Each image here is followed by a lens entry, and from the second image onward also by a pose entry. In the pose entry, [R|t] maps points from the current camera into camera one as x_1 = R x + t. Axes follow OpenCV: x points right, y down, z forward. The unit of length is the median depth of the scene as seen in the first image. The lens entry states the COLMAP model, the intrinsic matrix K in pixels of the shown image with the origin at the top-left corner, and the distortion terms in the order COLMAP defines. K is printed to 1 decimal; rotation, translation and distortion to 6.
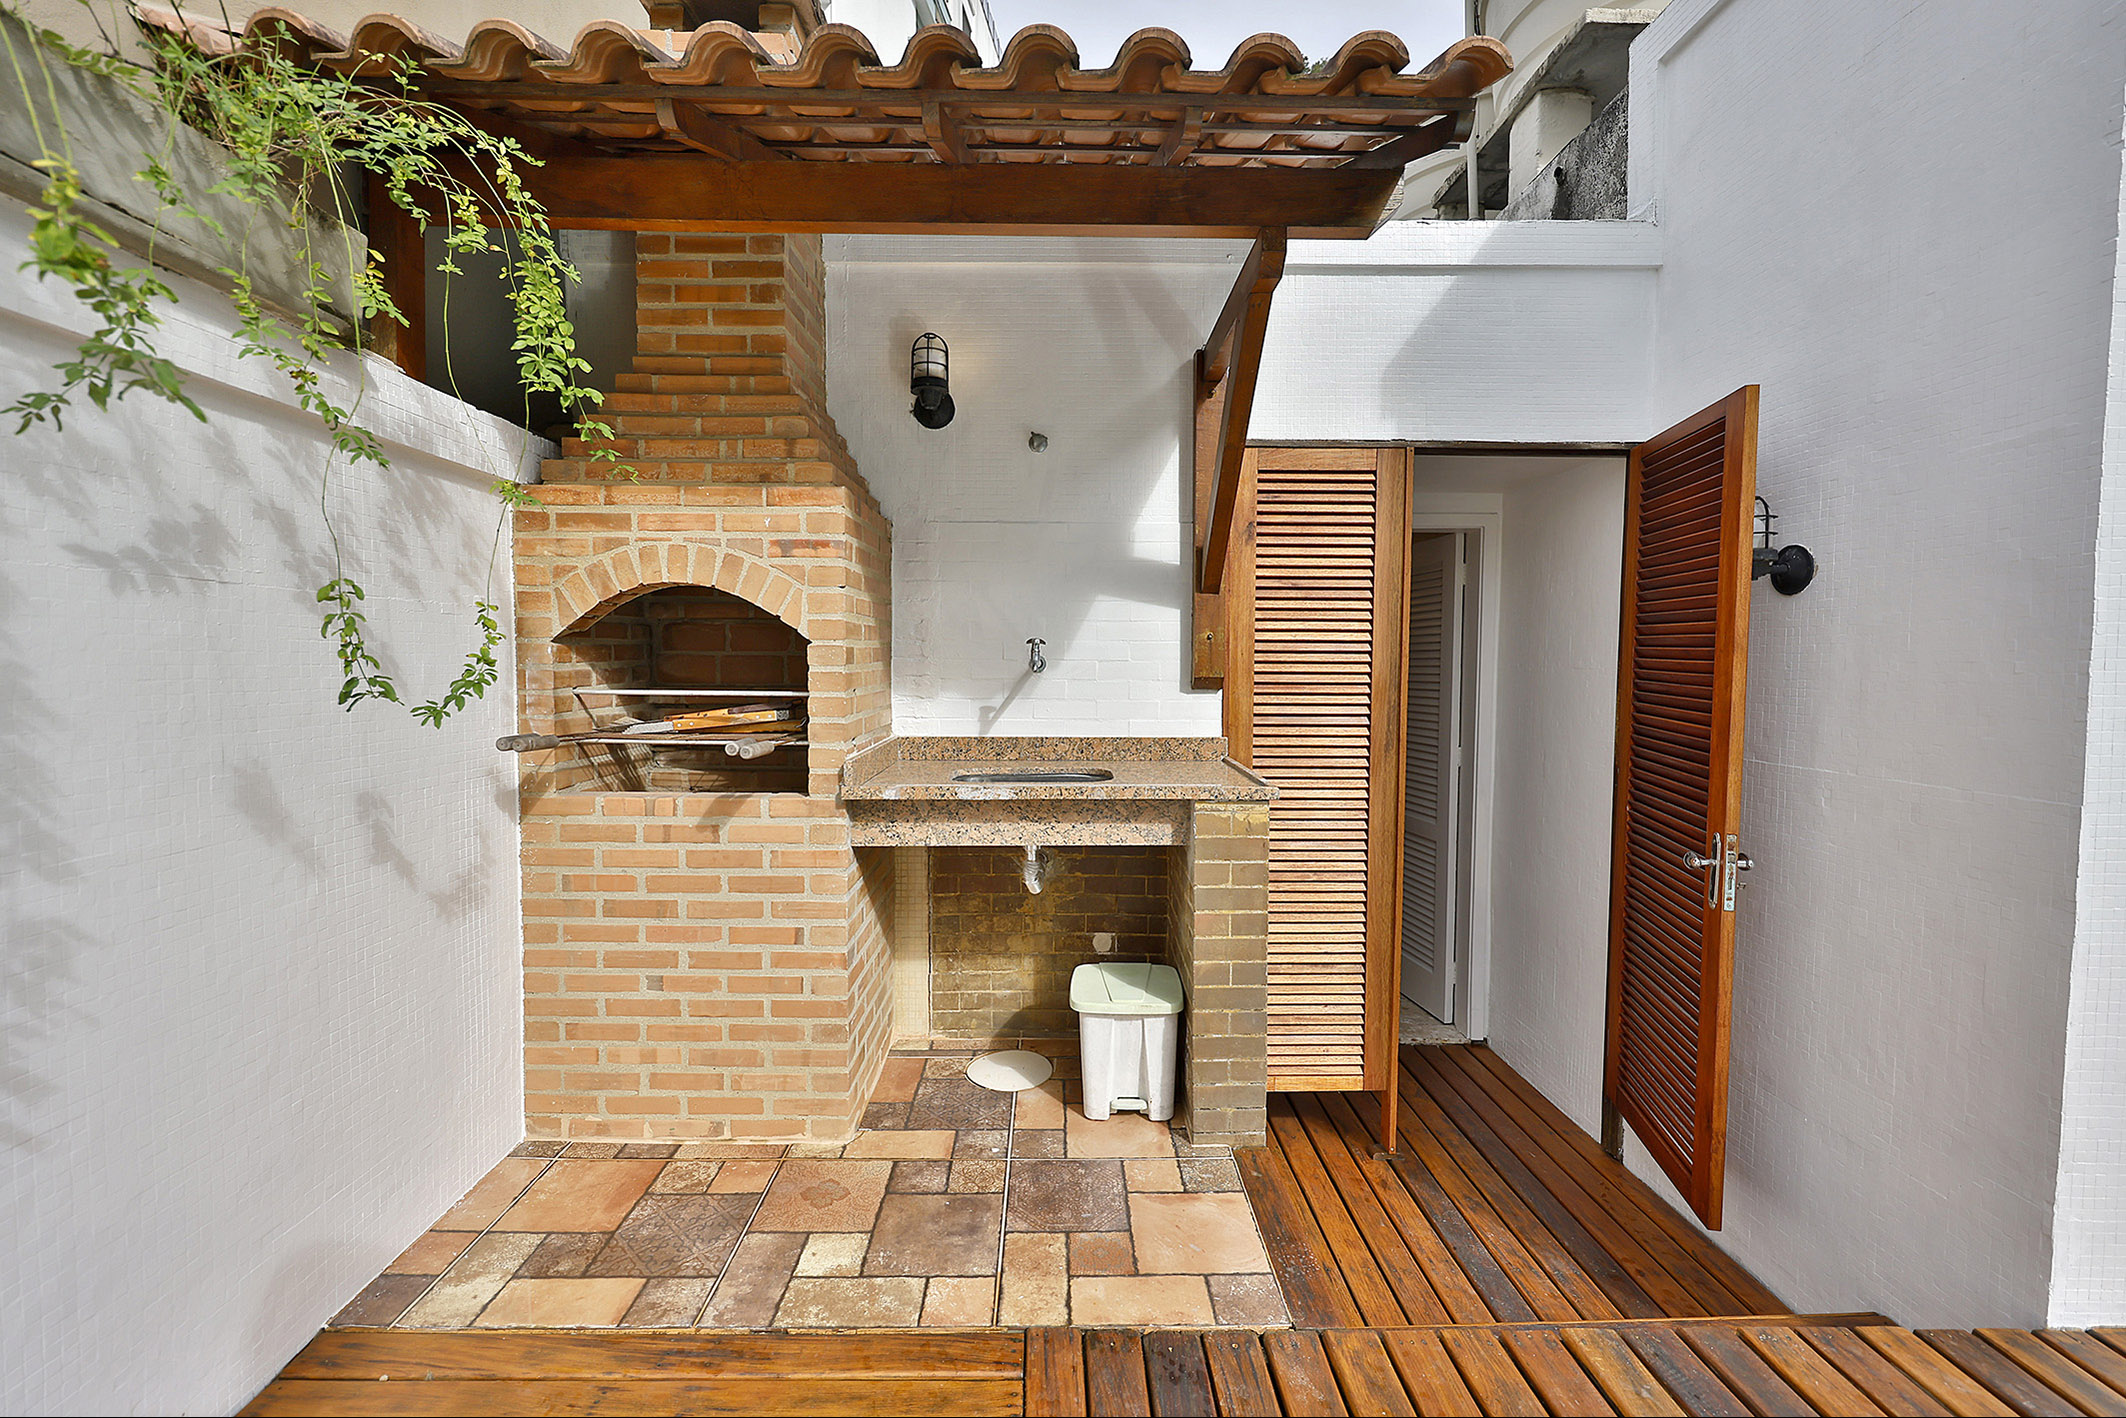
lens RADIAL K [[902.1, 0, 1063.8], [0, 902.1, 703.2], [0, 0, 1]] dist [0.000402, 0.000517]
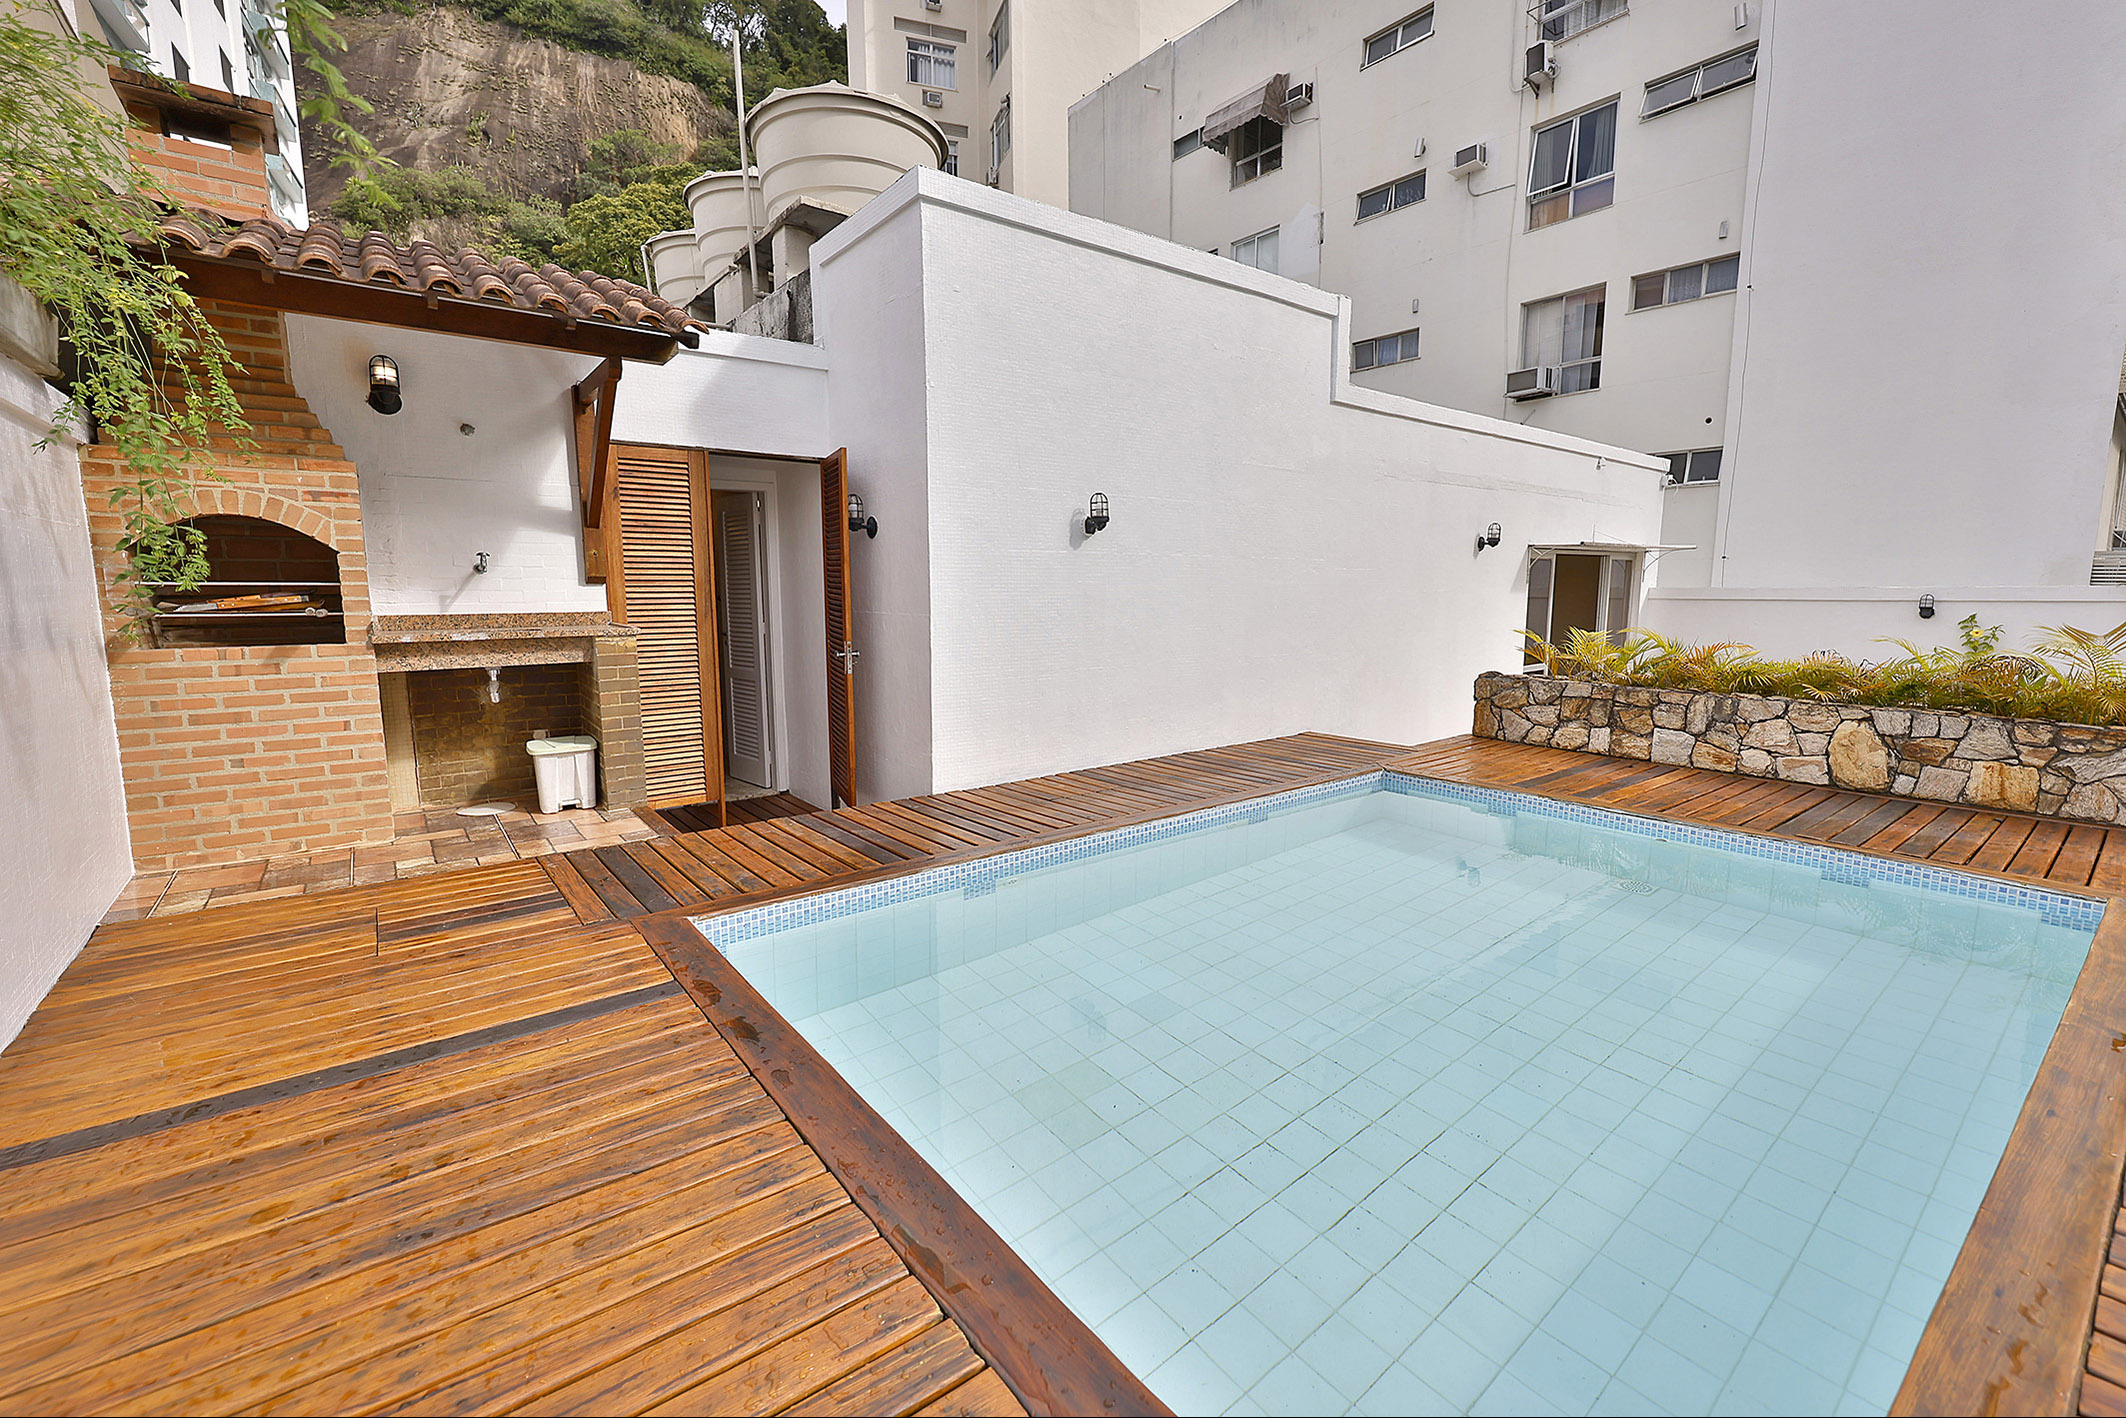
lens RADIAL K [[902.1, 0, 1056.8], [0, 902.1, 702.9], [0, 0, 1]] dist [0.000402, 0.000517]
pose [[0.802241, -0.084124, 0.591044, -0.219300], [0.033504, 0.994806, 0.096117, 0.094521], [-0.596060, -0.057307, 0.800892, -1.165904]]
